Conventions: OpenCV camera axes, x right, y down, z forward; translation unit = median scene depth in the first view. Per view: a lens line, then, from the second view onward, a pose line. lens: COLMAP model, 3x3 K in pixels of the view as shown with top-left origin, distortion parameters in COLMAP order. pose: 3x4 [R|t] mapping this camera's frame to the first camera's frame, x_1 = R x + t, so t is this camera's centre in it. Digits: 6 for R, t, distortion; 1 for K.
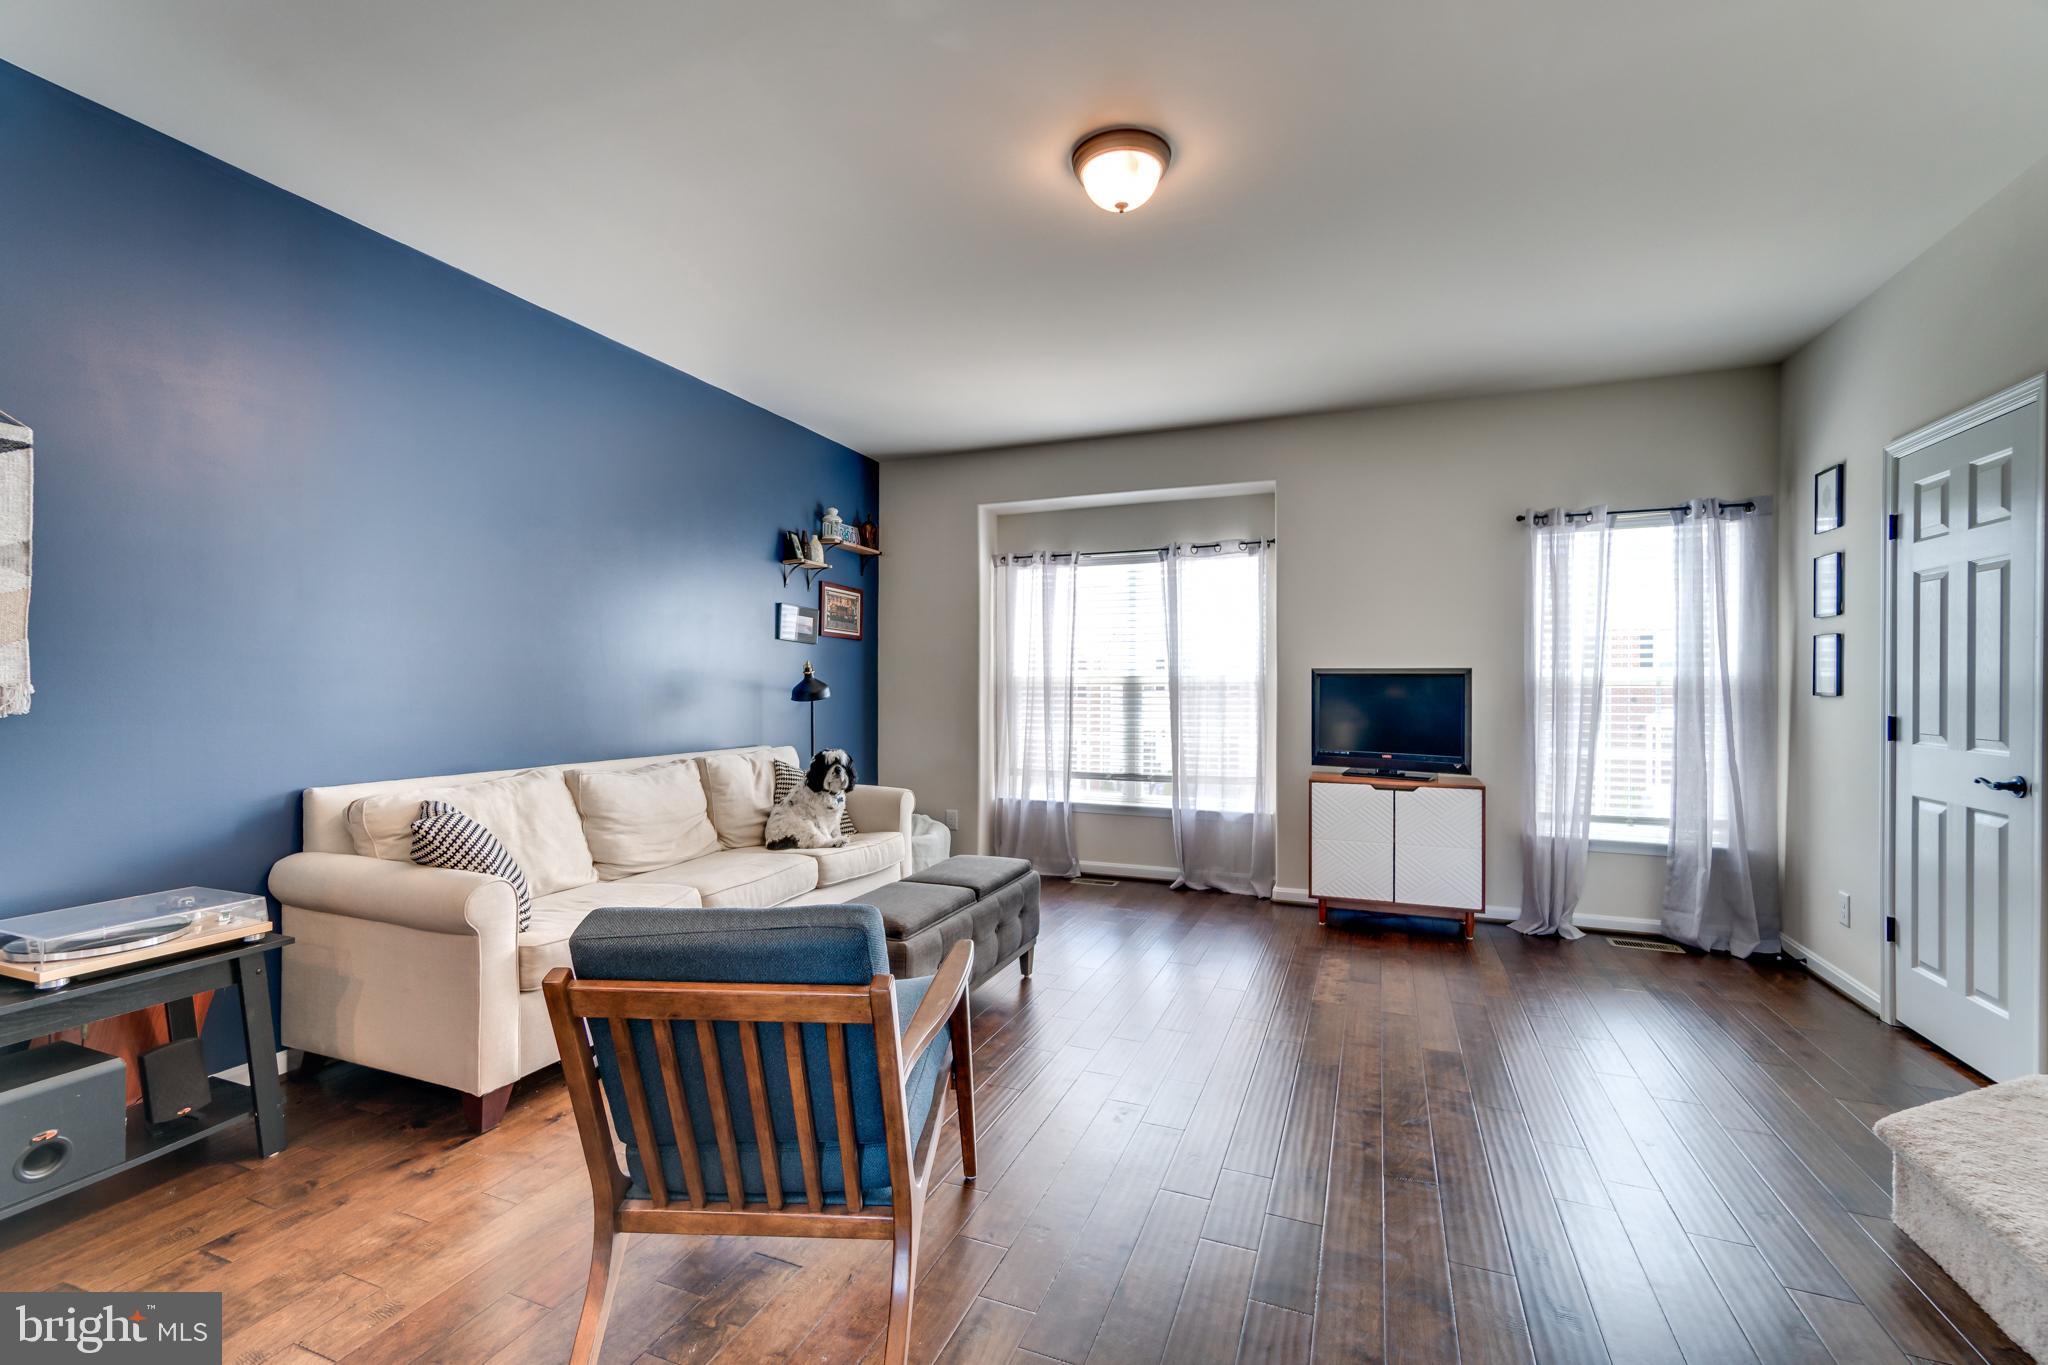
lens RADIAL K [[878.1, 0, 1023.5], [0, 878.1, 682.2], [0, 0, 1]] dist [0.001217, 0.003759]
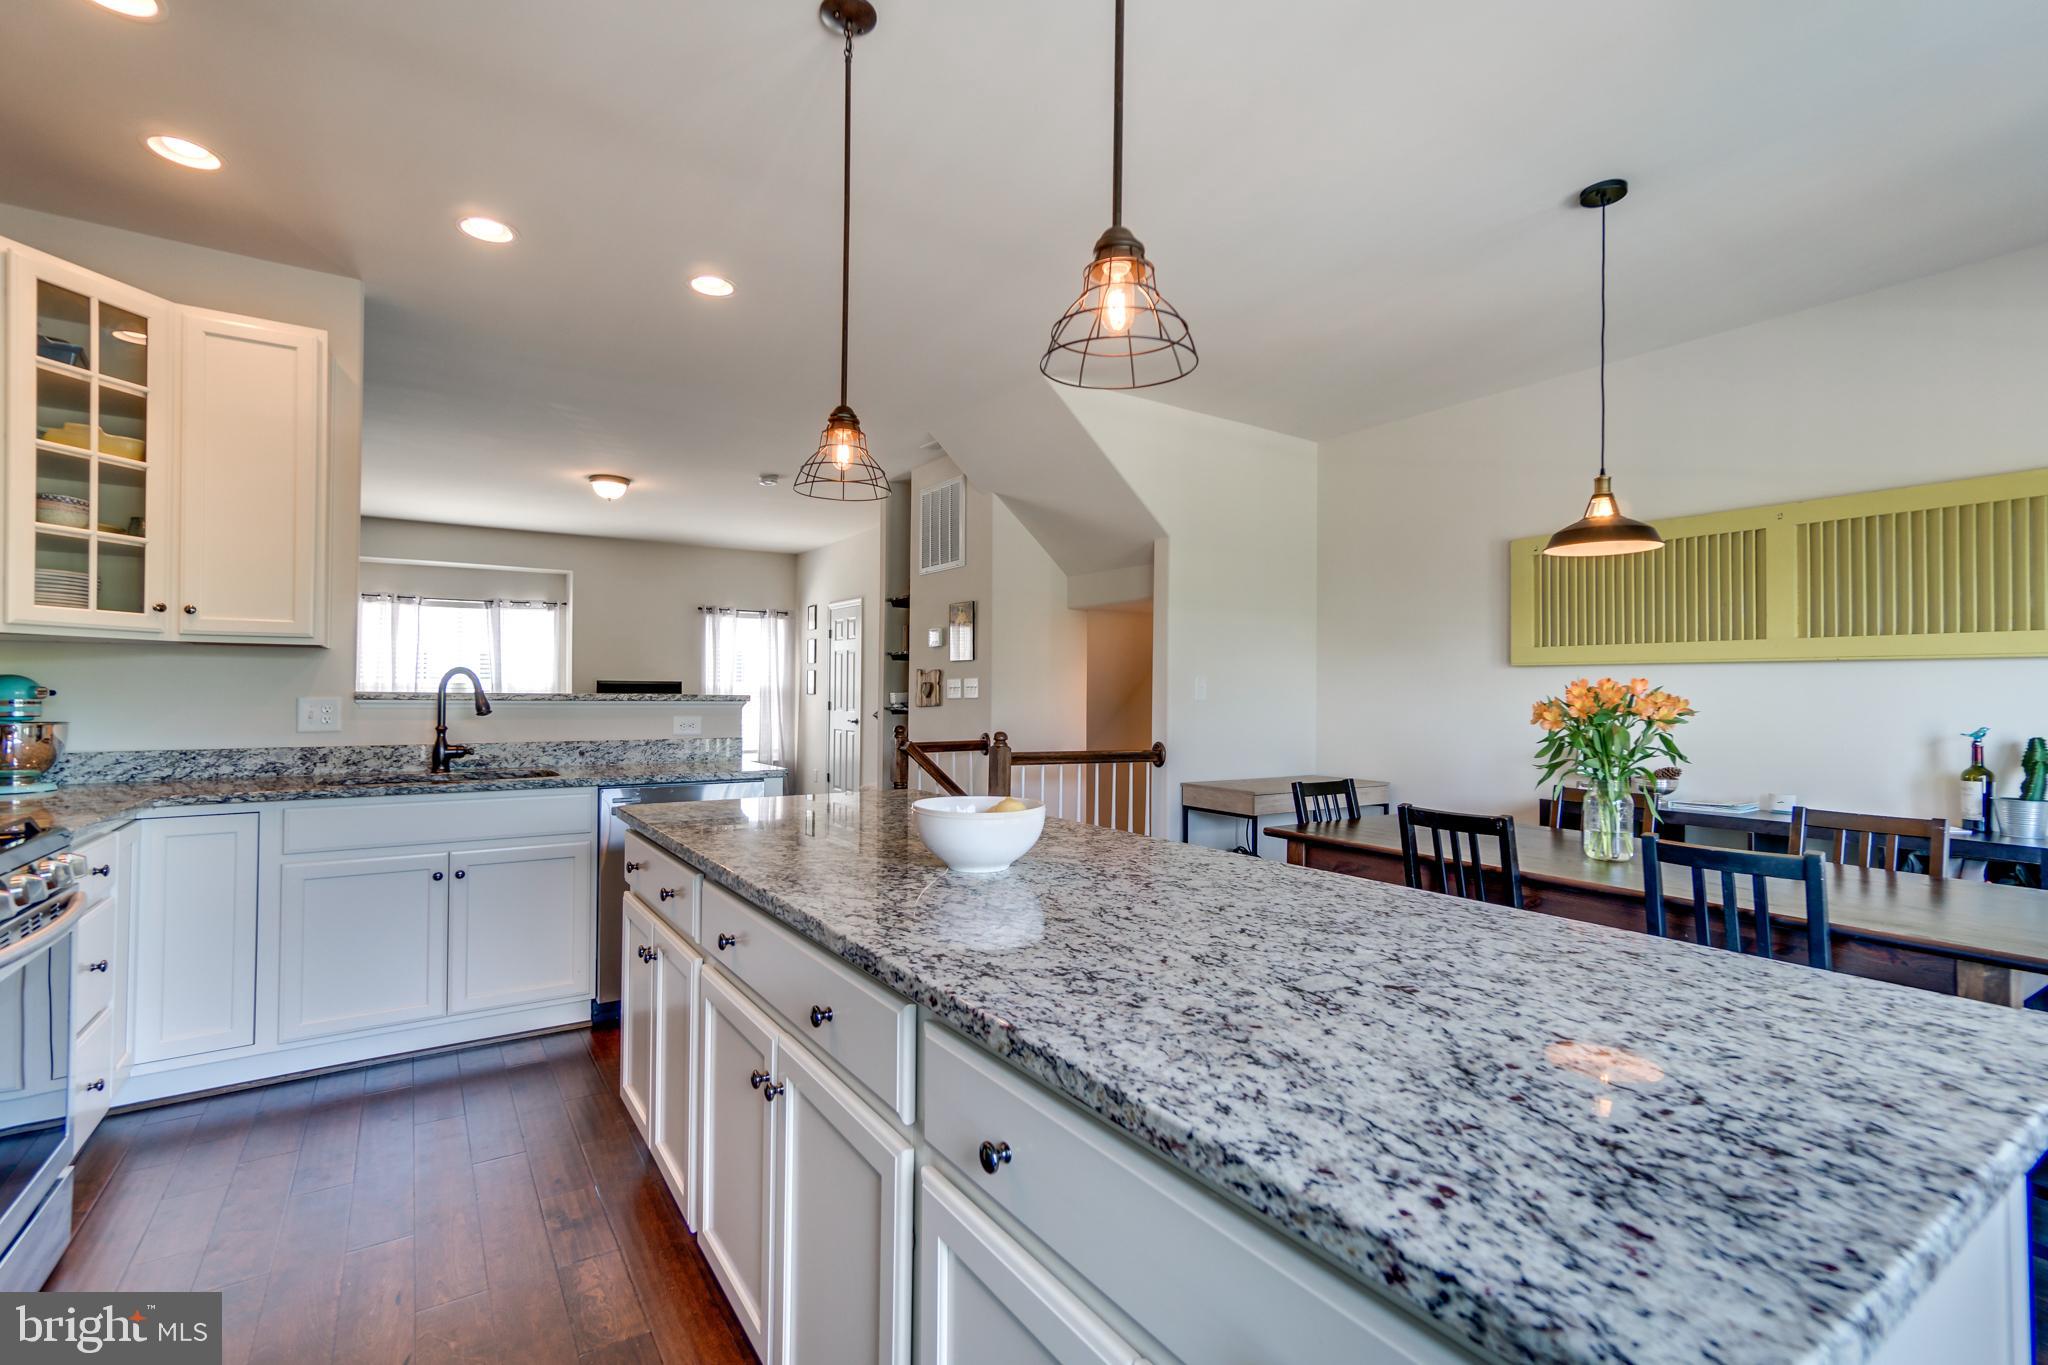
lens RADIAL K [[993.7, 0, 1009.6], [0, 993.7, 683.0], [0, 0, 1]] dist [0.021370, 0.005881]
pose [[0.589266, 0.008150, 0.807898, -1.062508], [-0.007504, 0.999961, -0.004614, -0.008006], [-0.807904, -0.003344, 0.589304, -1.145345]]
